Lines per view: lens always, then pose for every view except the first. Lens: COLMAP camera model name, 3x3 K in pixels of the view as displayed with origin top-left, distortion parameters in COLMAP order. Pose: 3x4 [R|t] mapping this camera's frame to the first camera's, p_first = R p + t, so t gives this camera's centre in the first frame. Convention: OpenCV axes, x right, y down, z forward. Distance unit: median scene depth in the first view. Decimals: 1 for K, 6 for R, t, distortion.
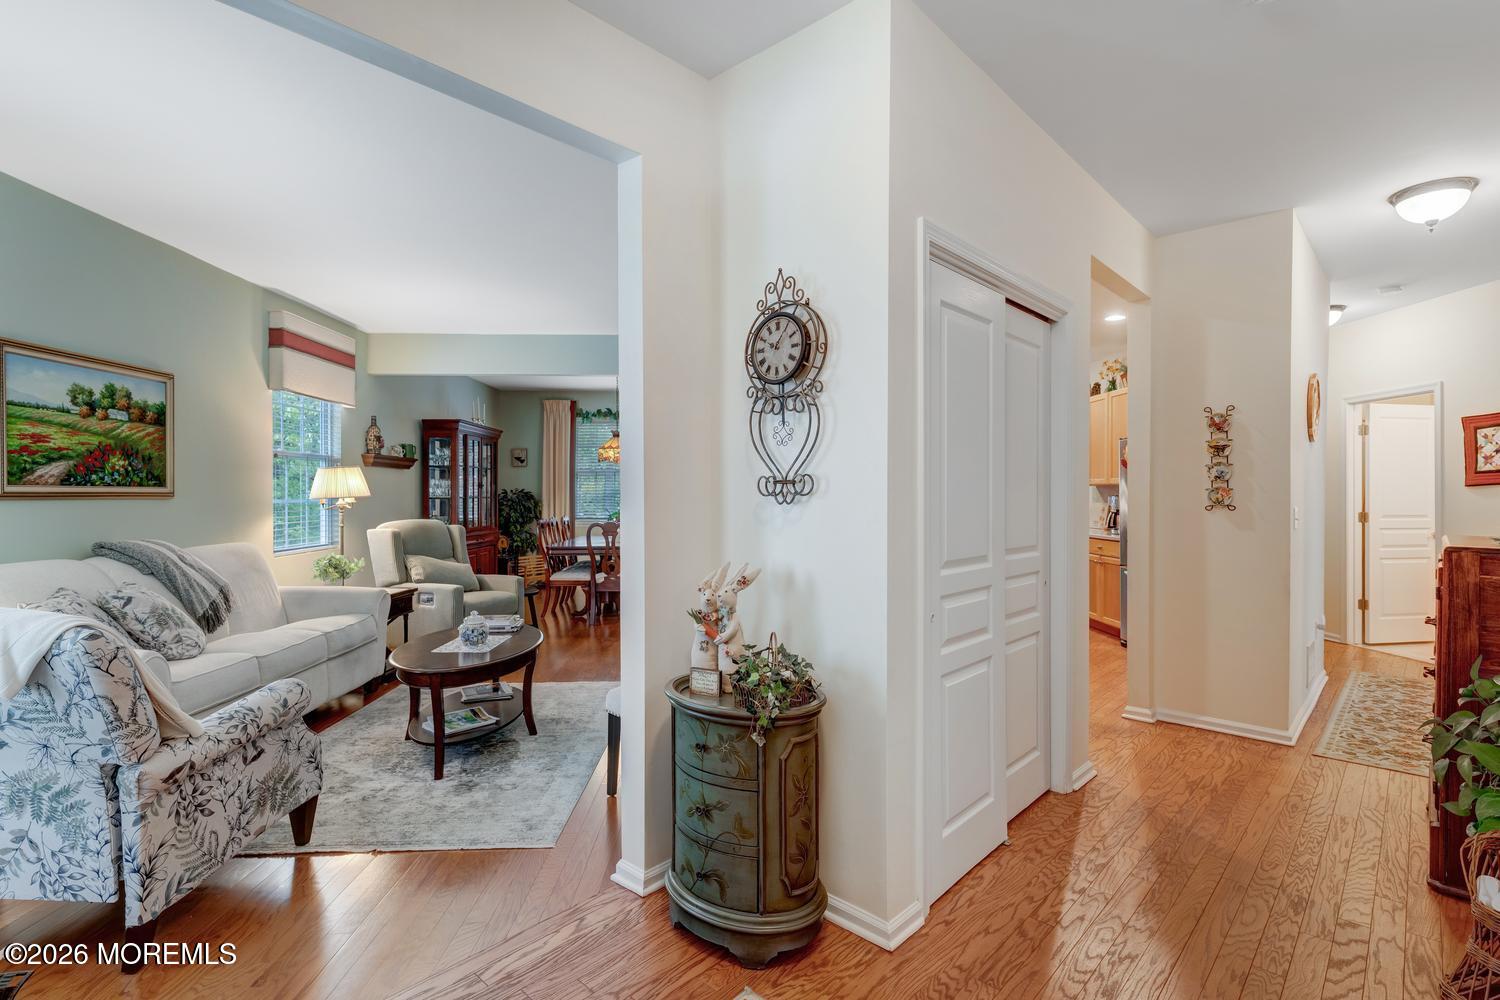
lens RADIAL K [[731.4, 0, 763.8], [0, 731.4, 494.3], [0, 0, 1]] dist [0.005258, -0.002394]
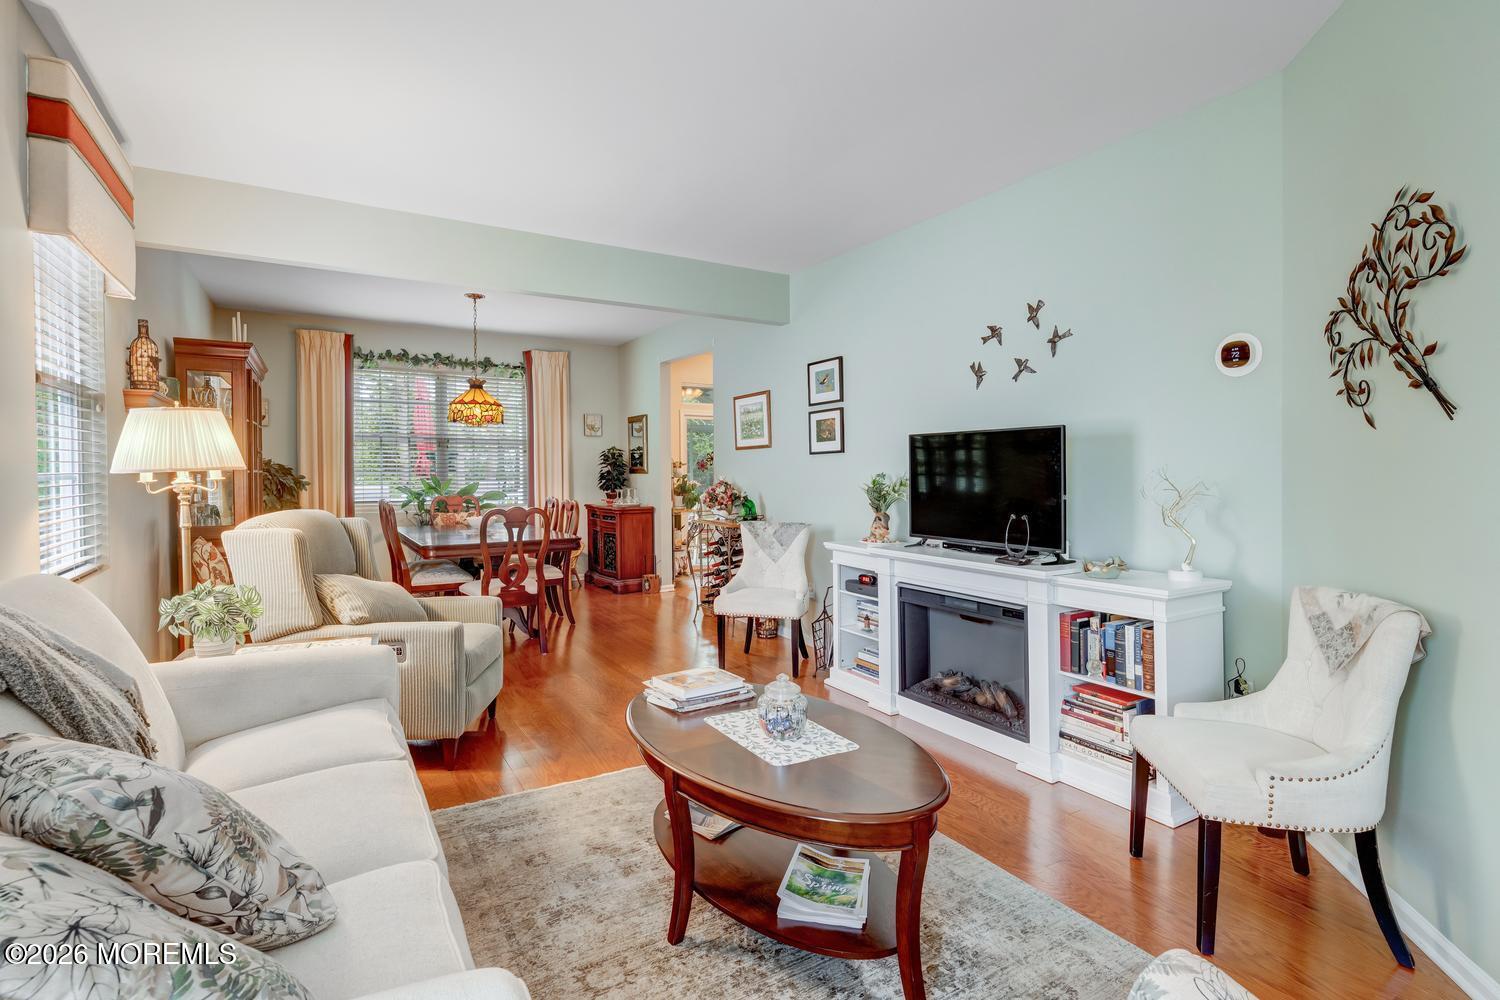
lens RADIAL K [[731.4, 0, 746.3], [0, 731.4, 478.8], [0, 0, 1]] dist [0.005258, -0.002394]
pose [[0.877352, -0.004568, 0.479826, -0.412925], [-0.000484, 0.999946, 0.010404, 0.003573], [-0.479847, -0.009361, 0.877302, 0.319494]]
